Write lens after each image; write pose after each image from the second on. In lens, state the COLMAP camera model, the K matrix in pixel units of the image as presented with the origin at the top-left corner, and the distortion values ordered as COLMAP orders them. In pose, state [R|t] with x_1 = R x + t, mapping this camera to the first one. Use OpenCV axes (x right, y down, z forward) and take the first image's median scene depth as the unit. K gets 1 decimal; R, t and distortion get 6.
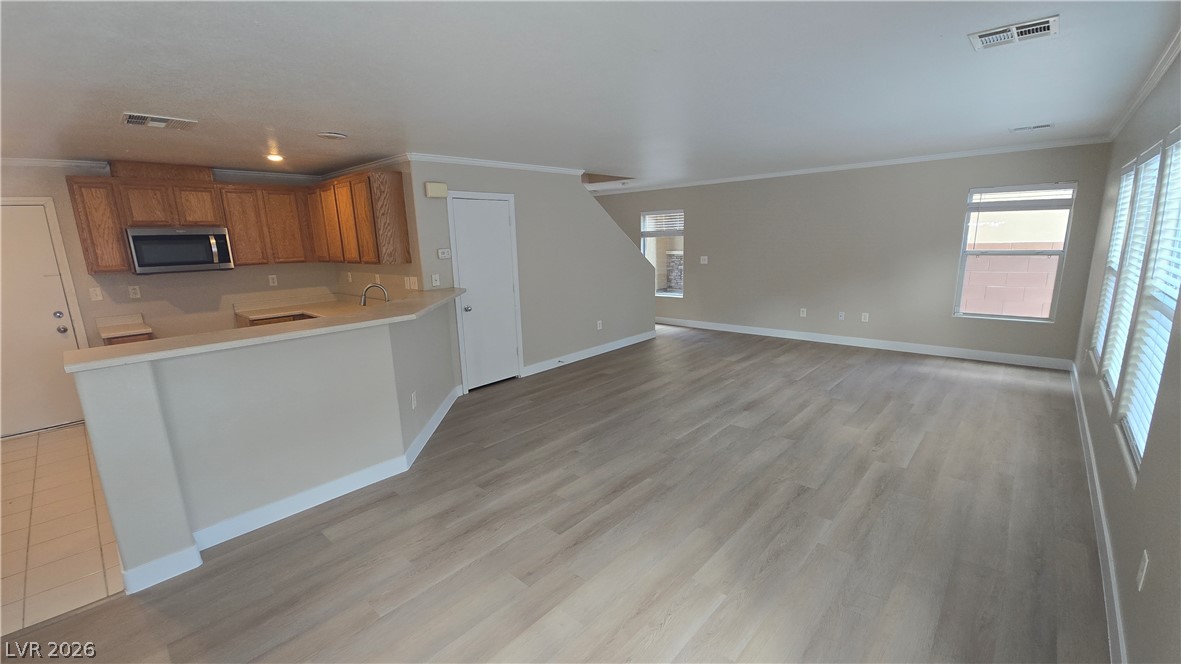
lens RADIAL K [[479.8, 0, 584.3], [0, 479.8, 339.9], [0, 0, 1]] dist [0.001746, -0.000314]
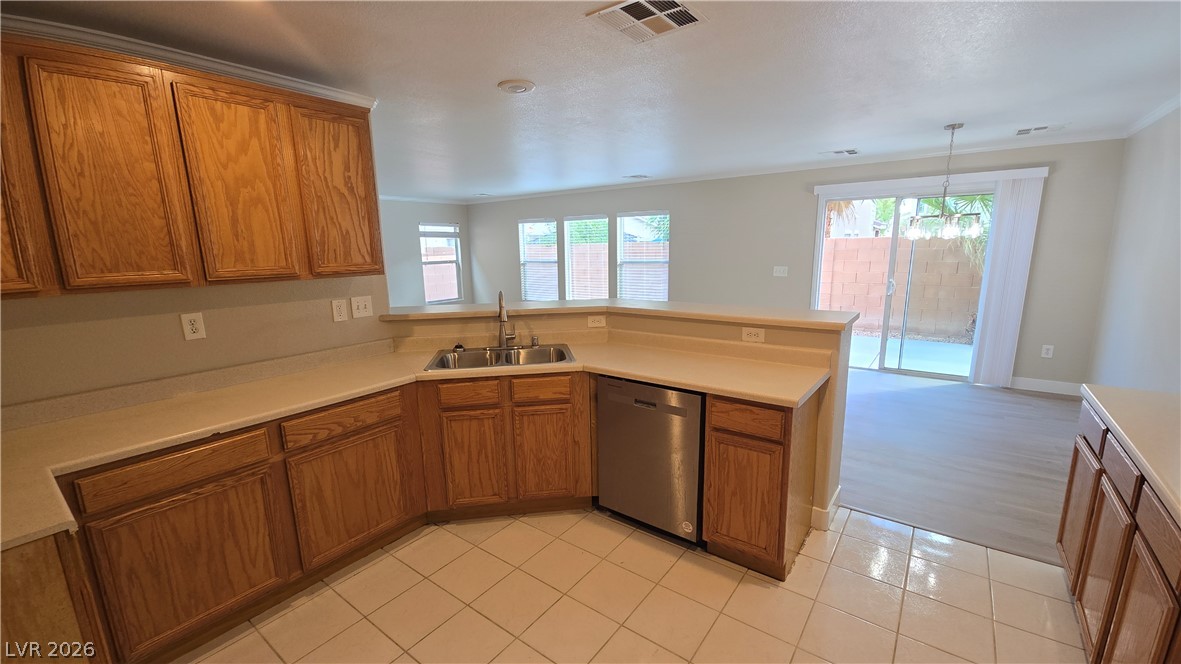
lens RADIAL K [[479.8, 0, 584.3], [0, 479.8, 339.9], [0, 0, 1]] dist [0.001746, -0.000314]
pose [[-0.097498, -0.161373, 0.982066, -0.989460], [0.233102, 0.955616, 0.180169, -0.123261], [-0.967552, 0.246488, -0.055555, 0.779062]]
